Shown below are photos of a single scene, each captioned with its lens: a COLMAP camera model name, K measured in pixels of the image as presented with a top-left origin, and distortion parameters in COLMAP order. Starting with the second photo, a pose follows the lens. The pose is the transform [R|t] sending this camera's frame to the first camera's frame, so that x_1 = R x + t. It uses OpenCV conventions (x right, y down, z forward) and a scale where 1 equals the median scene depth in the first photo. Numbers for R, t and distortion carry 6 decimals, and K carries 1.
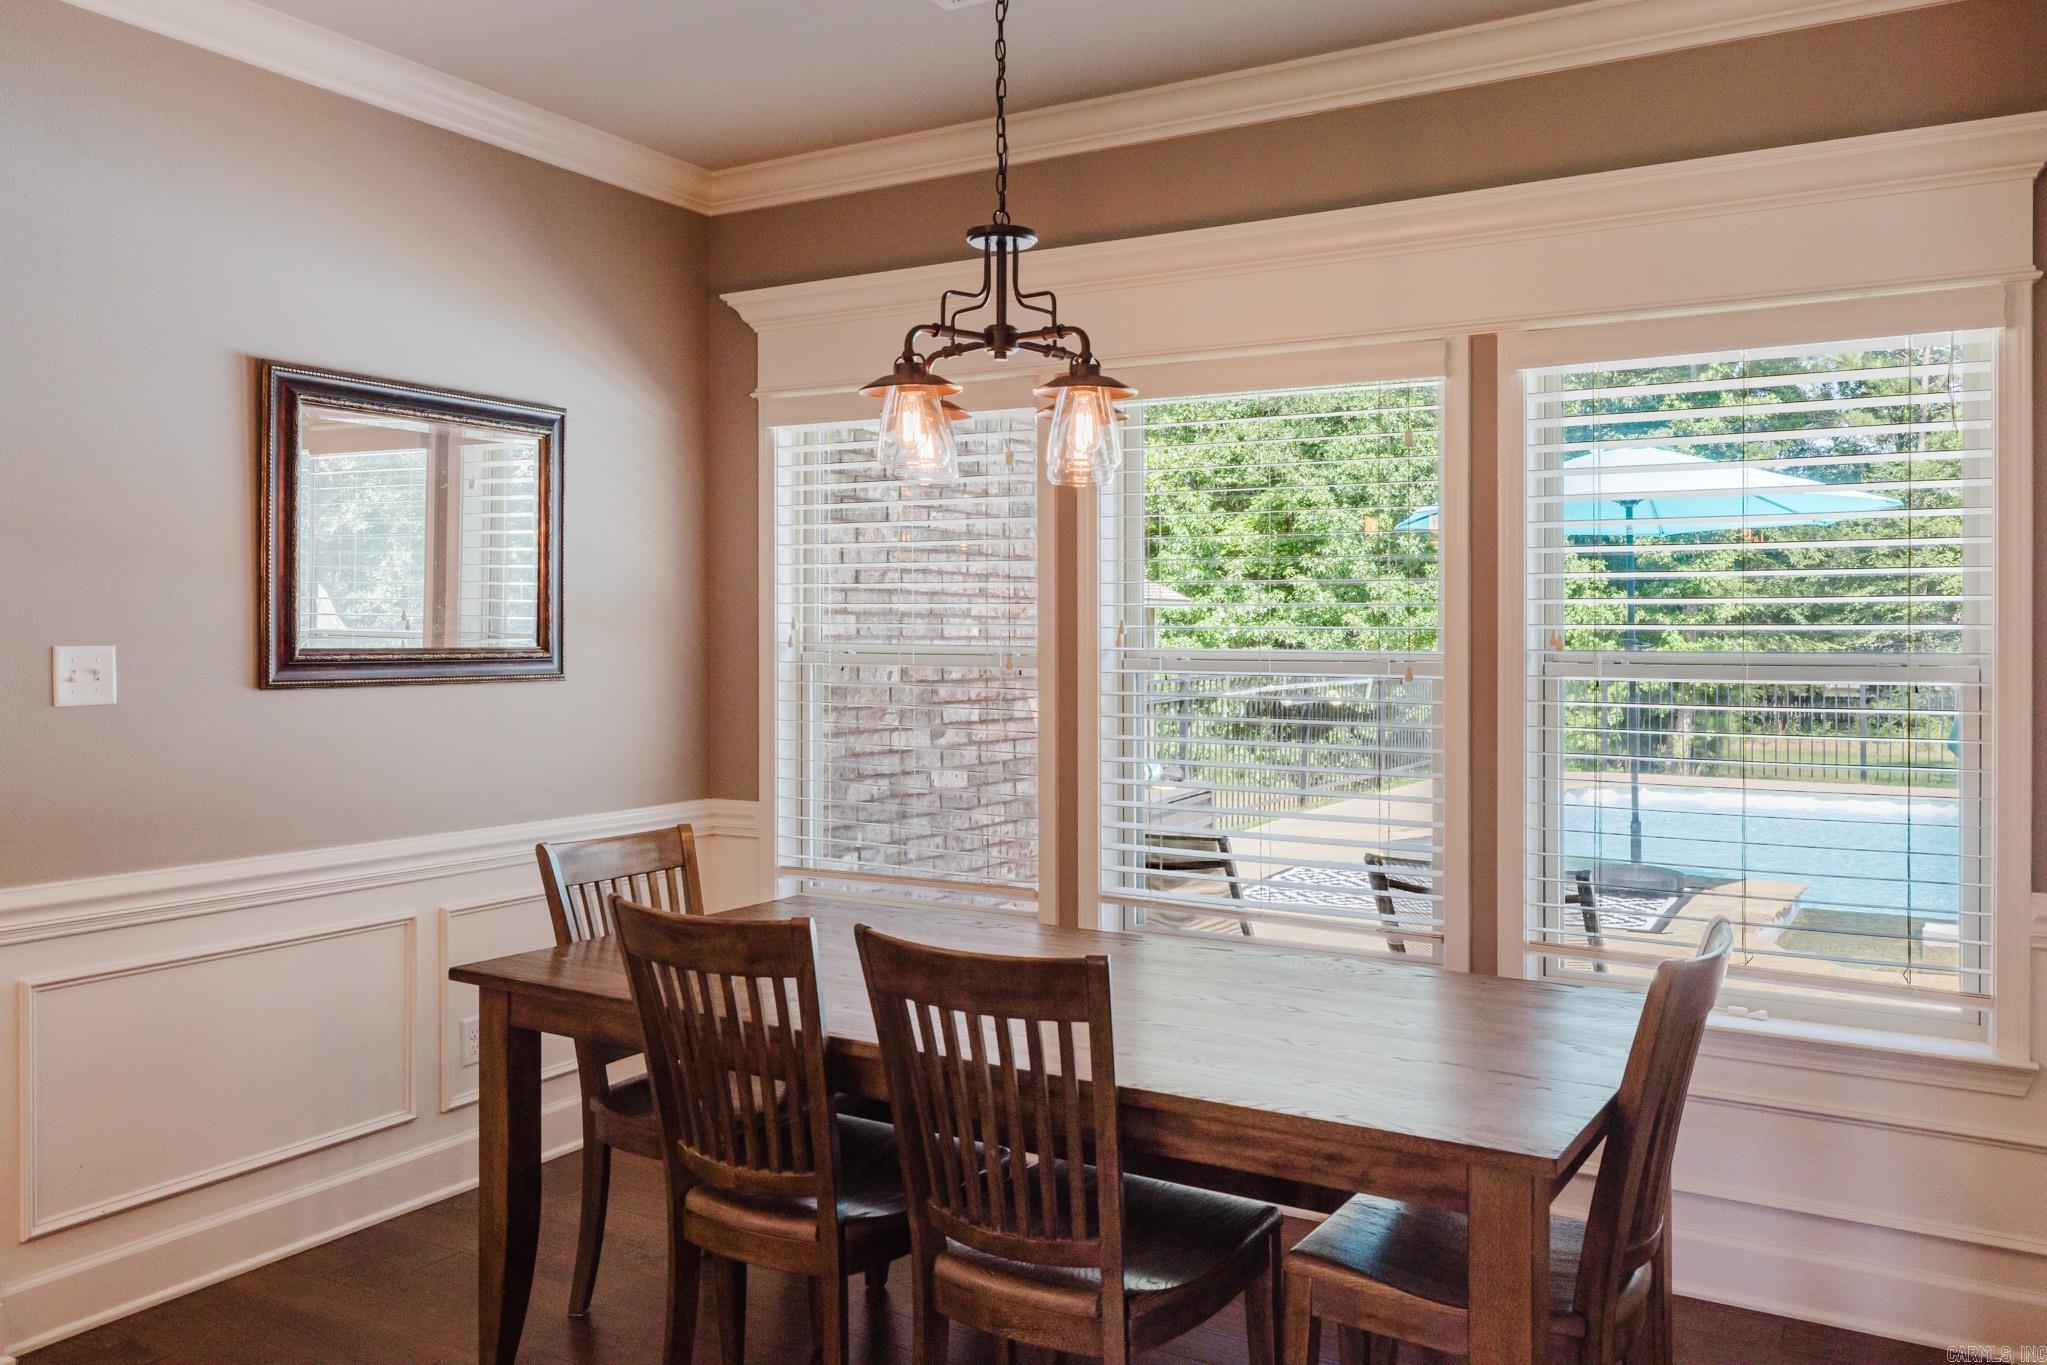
lens RADIAL K [[1607.4, 0, 1011.4], [0, 1607.4, 653.4], [0, 0, 1]] dist [-0.014239, -0.000550]
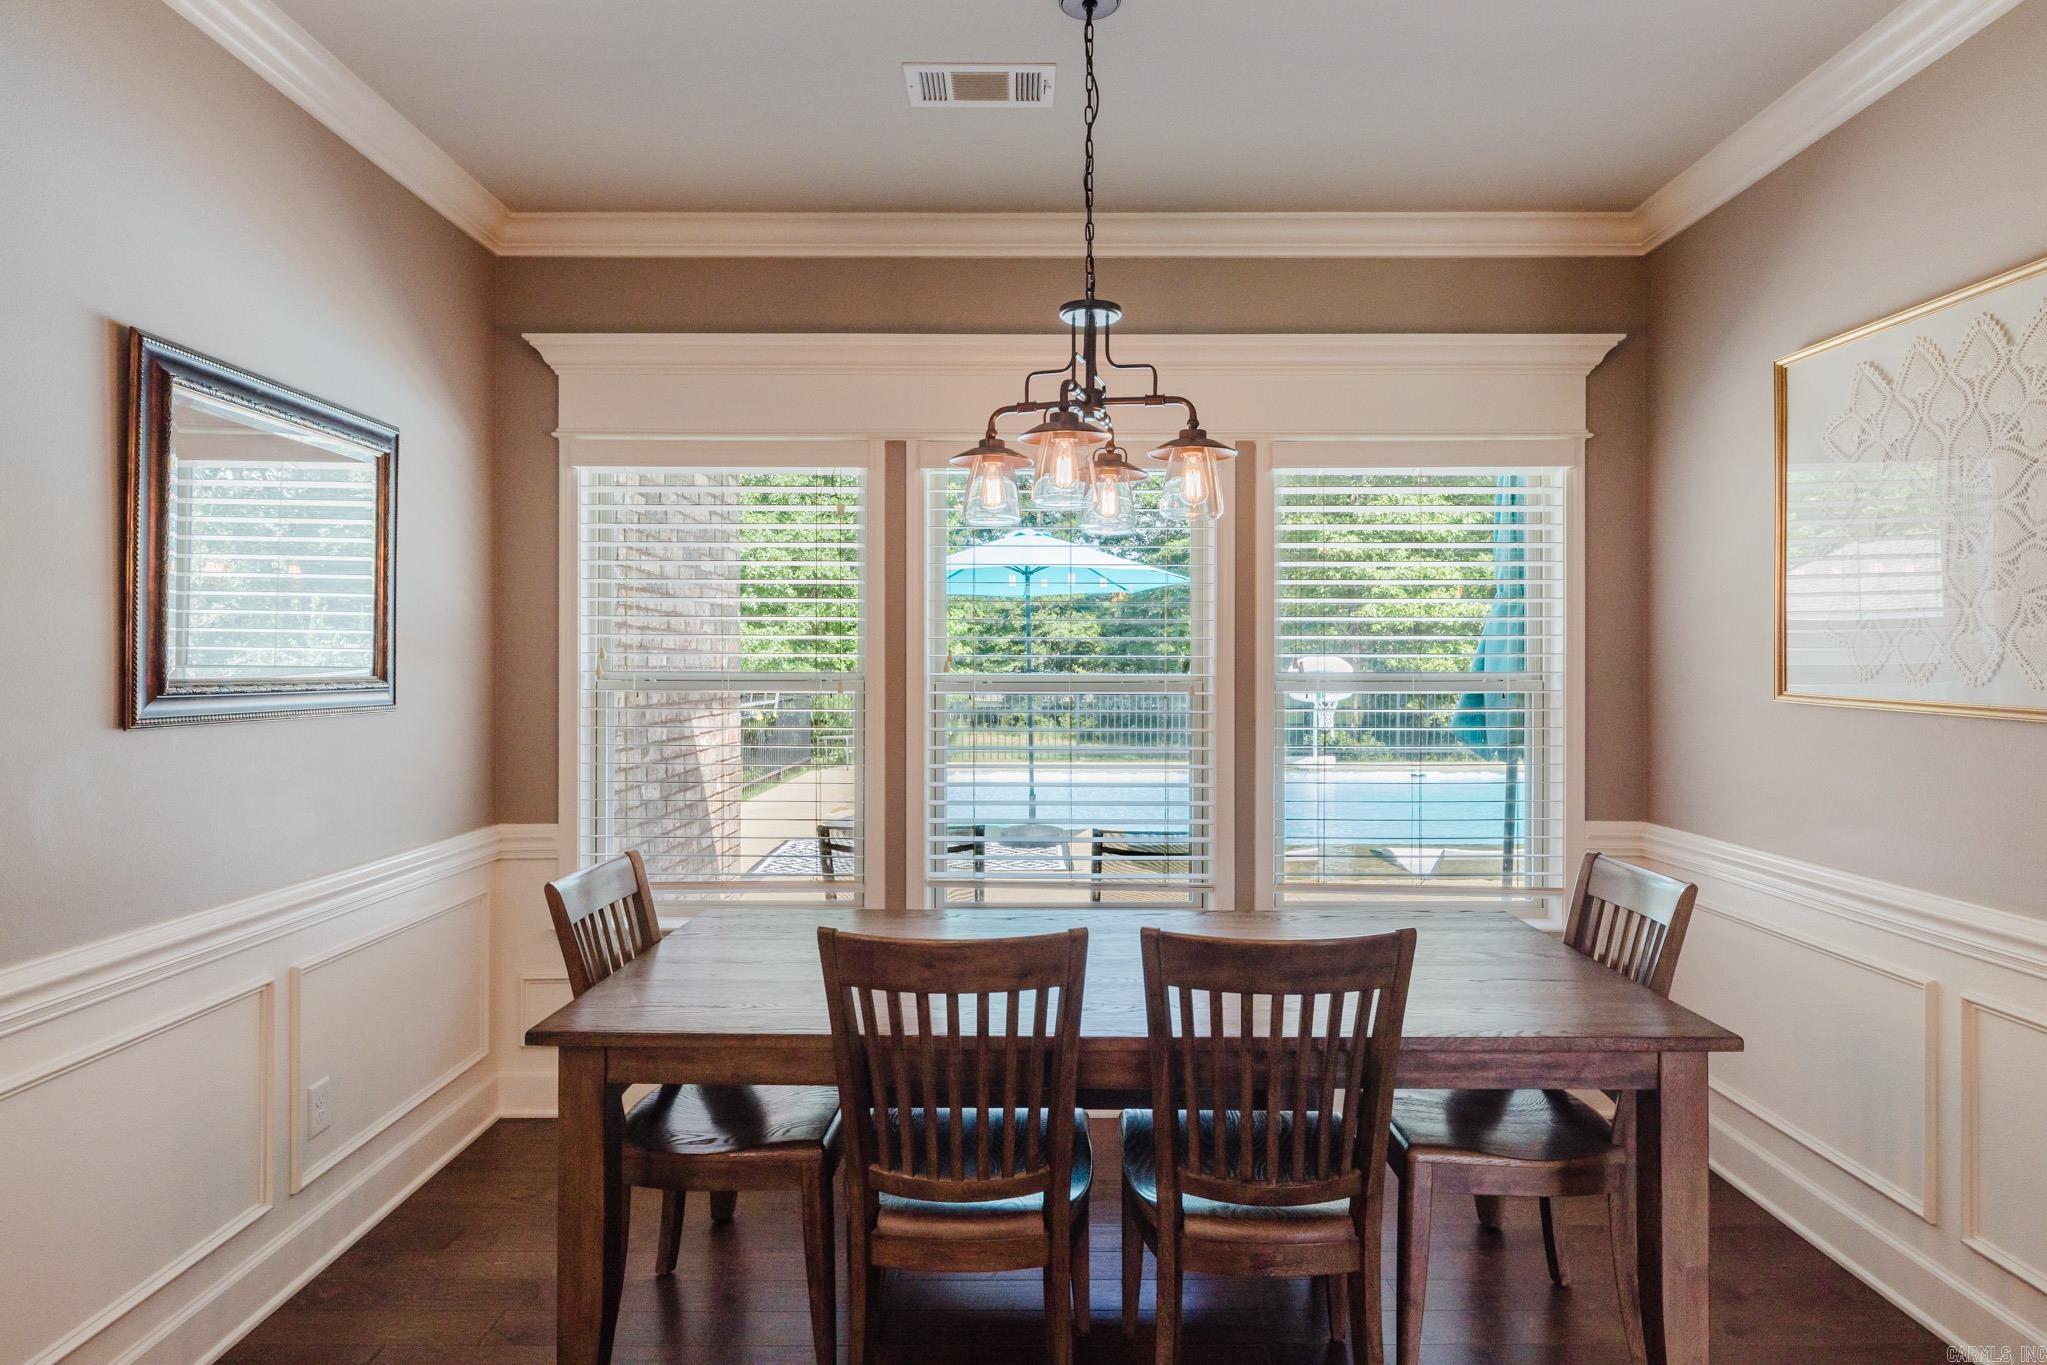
lens RADIAL K [[1164.4, 0, 1034.9], [0, 1164.4, 676.7], [0, 0, 1]] dist [-0.001468, -0.008694]
pose [[0.853528, -0.007956, 0.520986, -0.322881], [0.009531, 0.999955, -0.000345, 0.000188], [-0.520959, 0.005261, 0.853565, 0.214400]]
